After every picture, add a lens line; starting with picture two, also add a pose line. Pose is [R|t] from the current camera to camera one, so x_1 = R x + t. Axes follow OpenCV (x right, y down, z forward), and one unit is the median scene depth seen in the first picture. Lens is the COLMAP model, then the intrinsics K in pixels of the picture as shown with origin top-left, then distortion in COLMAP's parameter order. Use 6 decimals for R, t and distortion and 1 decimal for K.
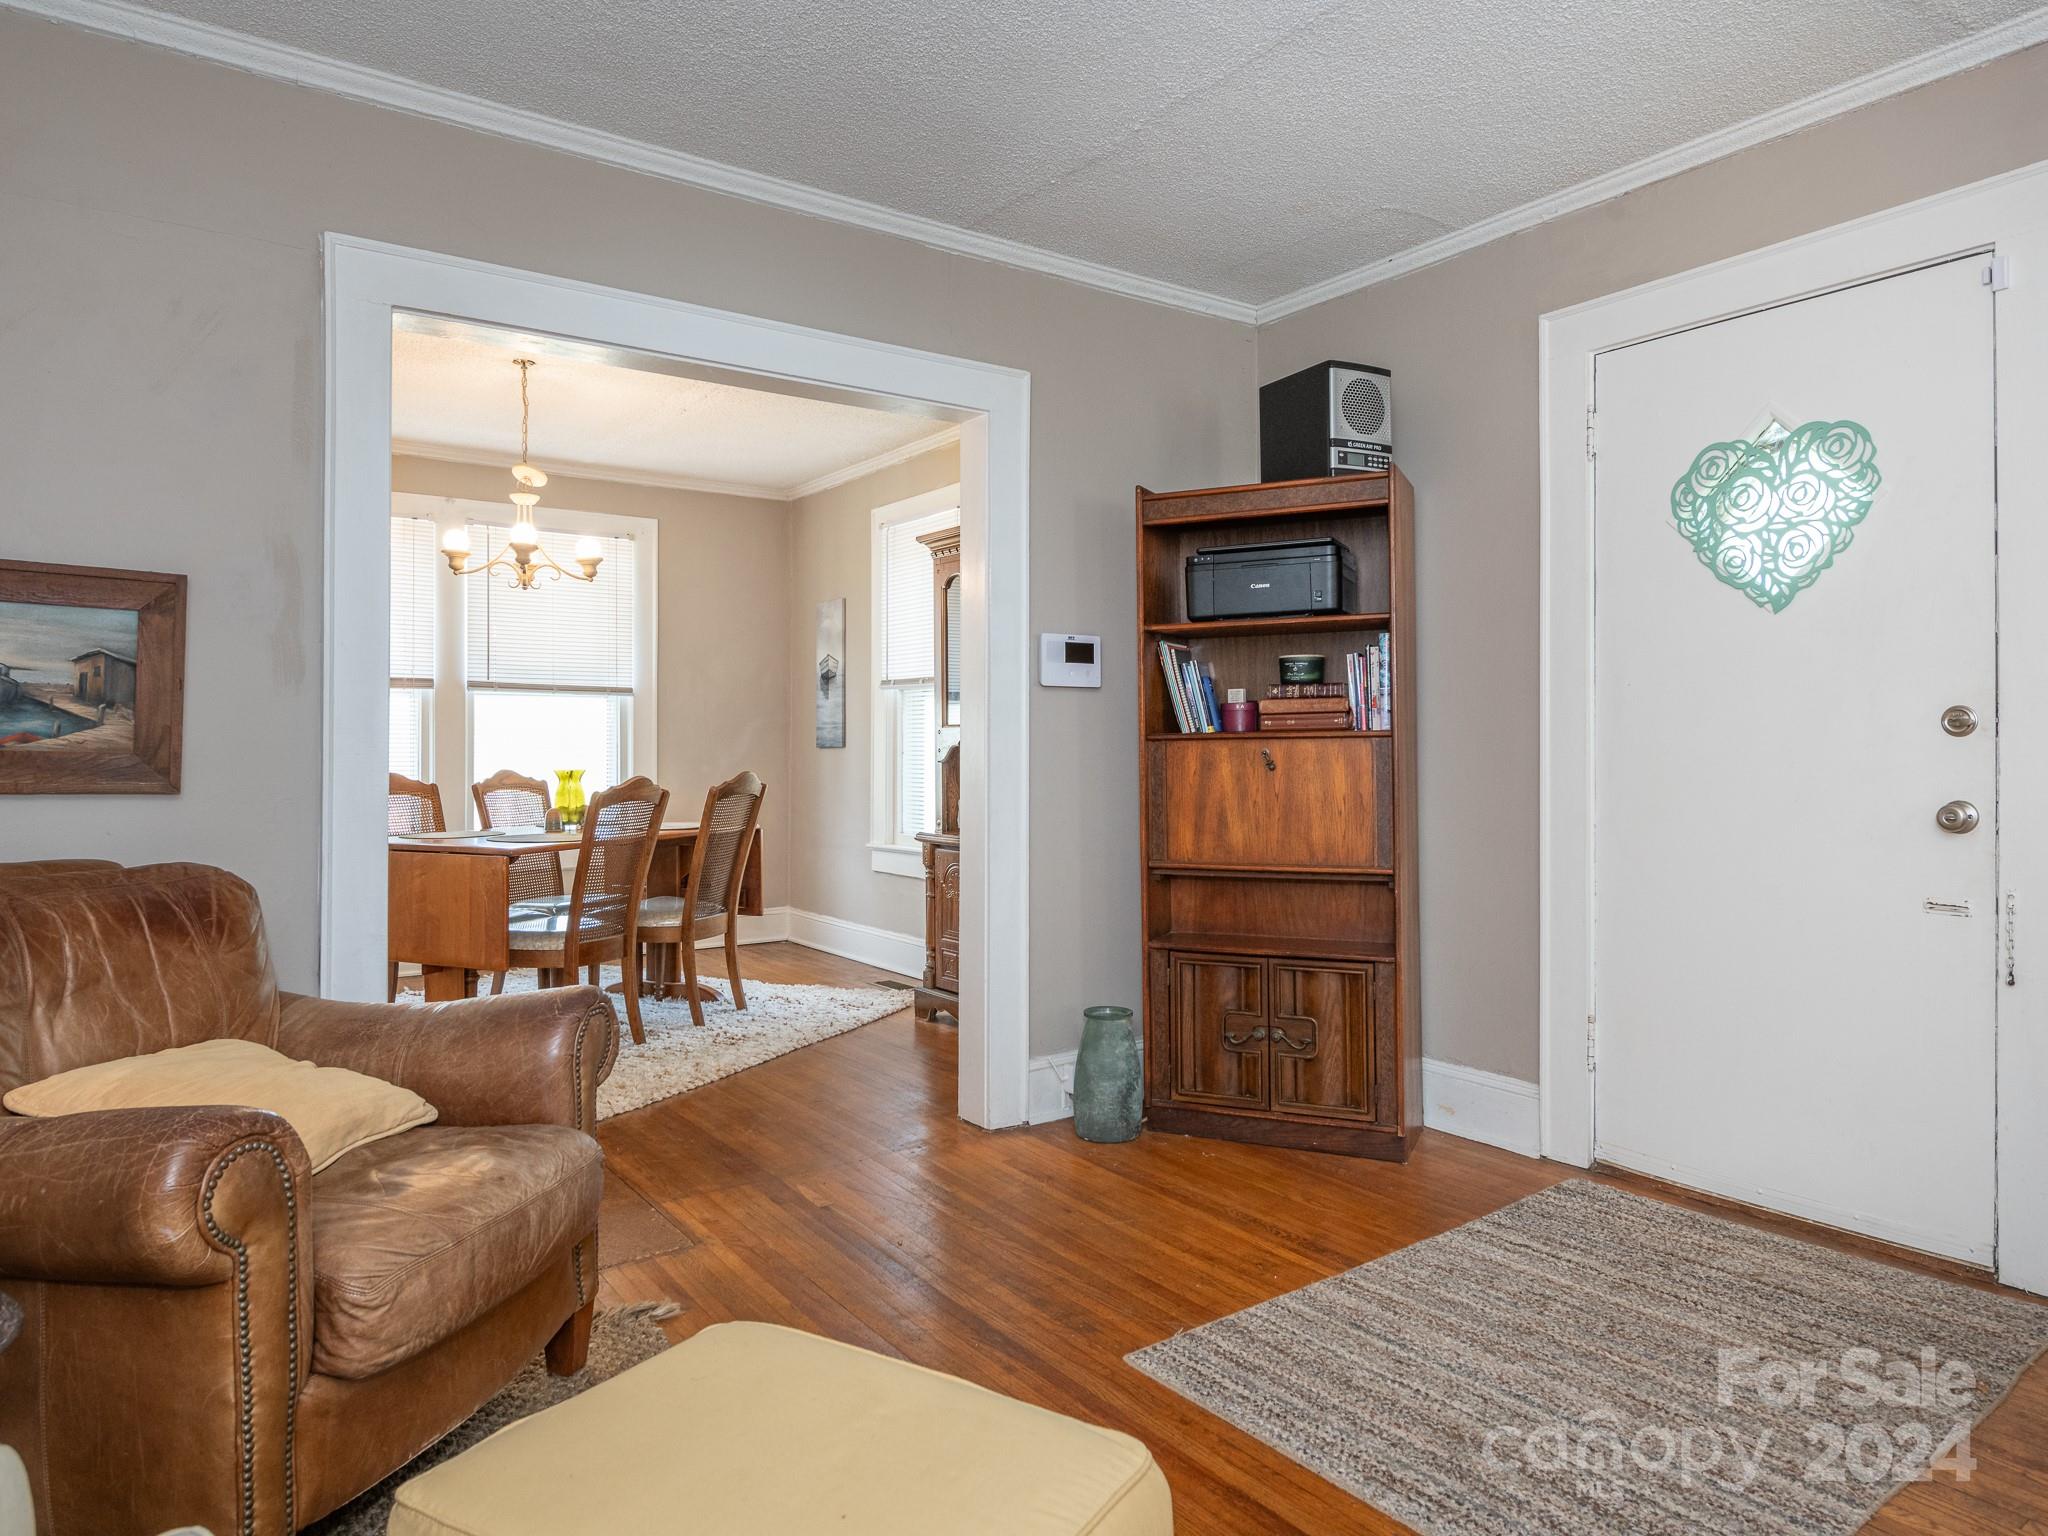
lens RADIAL K [[1281.5, 0, 1064.7], [0, 1281.5, 768.3], [0, 0, 1]] dist [0.010955, -0.008907]
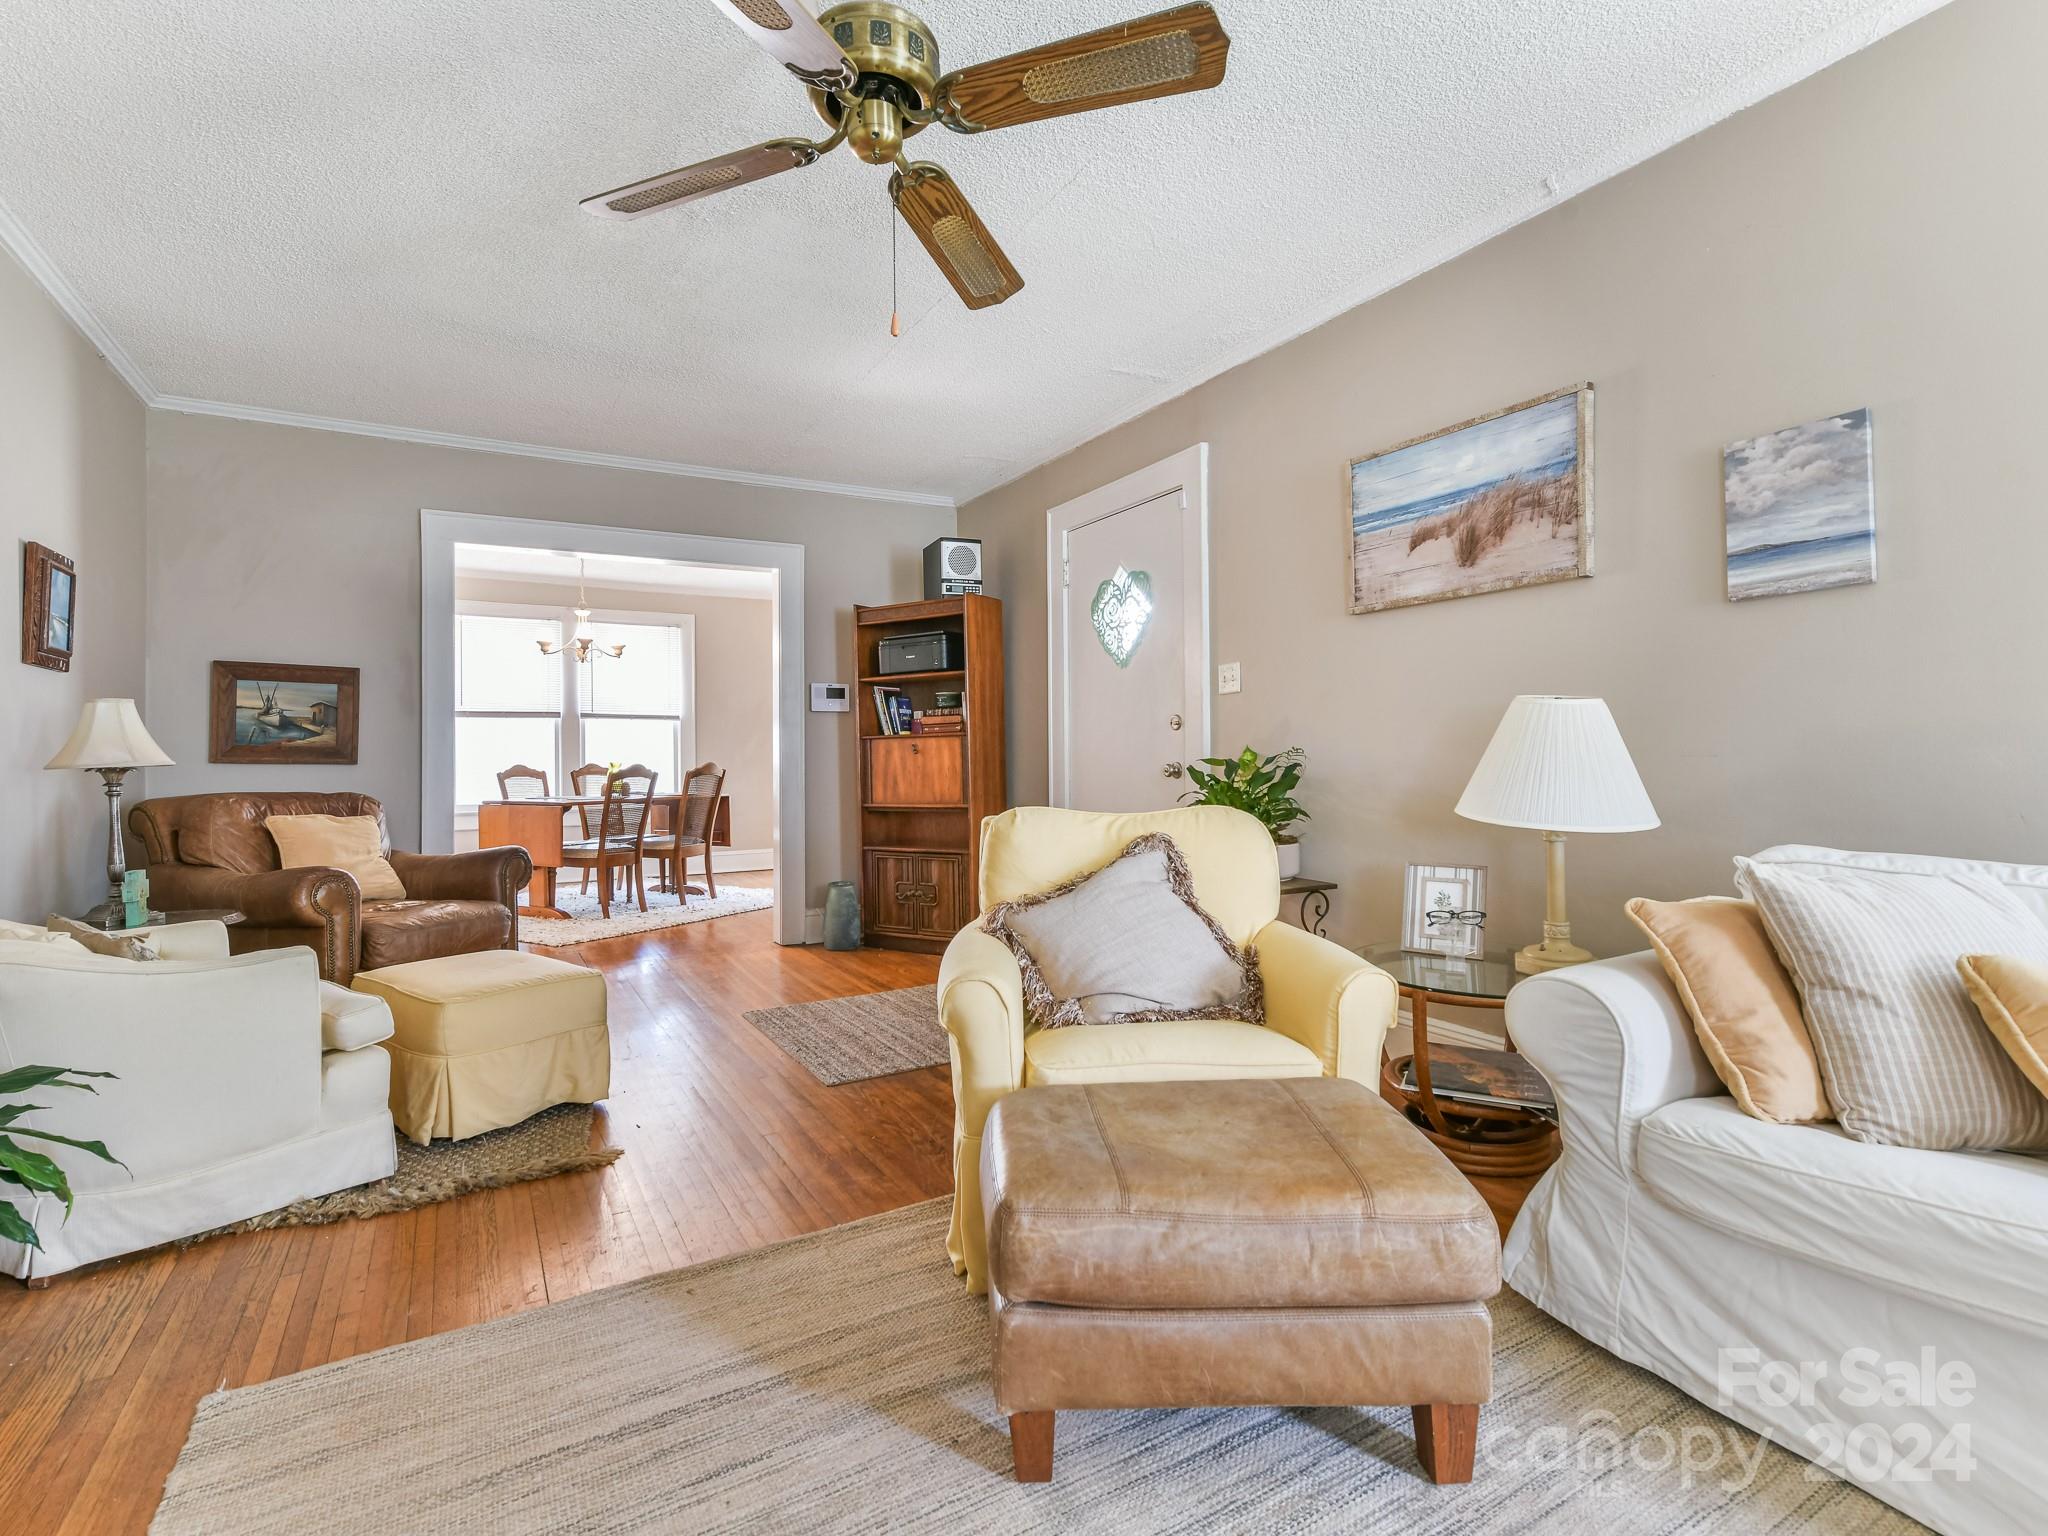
lens RADIAL K [[1022.3, 0, 1065.9], [0, 1022.3, 779.8], [0, 0, 1]] dist [0.002766, -0.005419]
pose [[0.994074, -0.006889, -0.108490, 0.528717], [0.007204, 0.999971, 0.002516, 0.035926], [0.108469, -0.003282, 0.994094, -0.461077]]
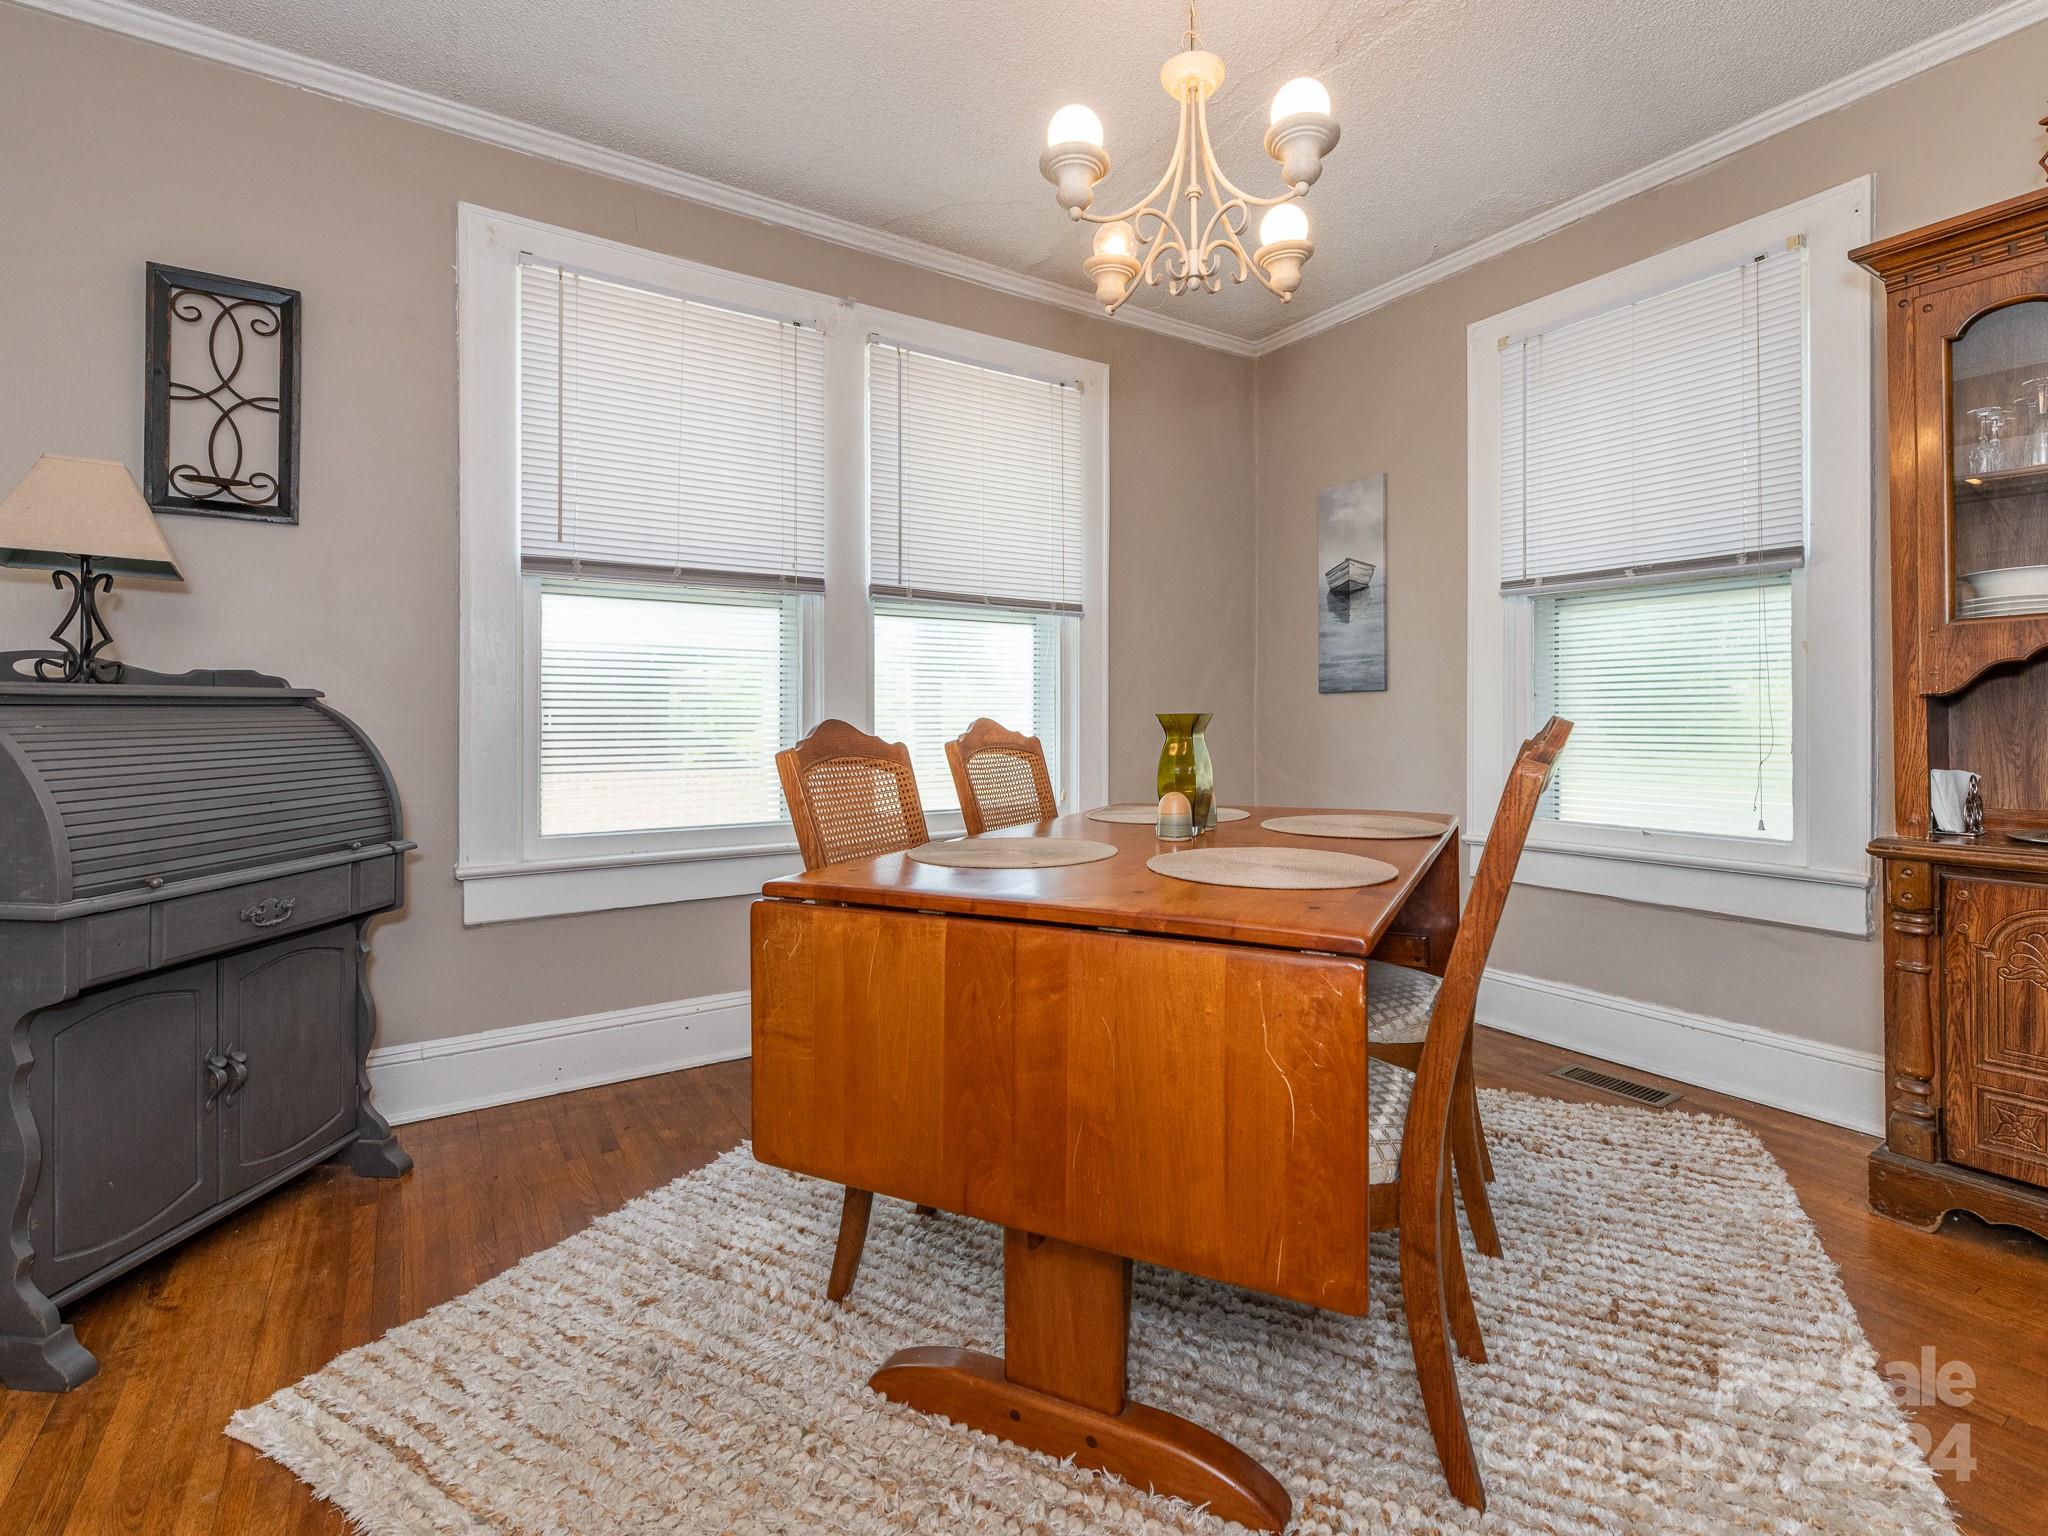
lens RADIAL K [[1022.3, 0, 1110.3], [0, 1022.3, 707.3], [0, 0, 1]] dist [0.002766, -0.005419]
pose [[0.999617, -0.002460, -0.027563, -0.540296], [0.001656, 0.999573, -0.029165, 0.013941], [0.027623, 0.029108, 0.999195, 0.808011]]
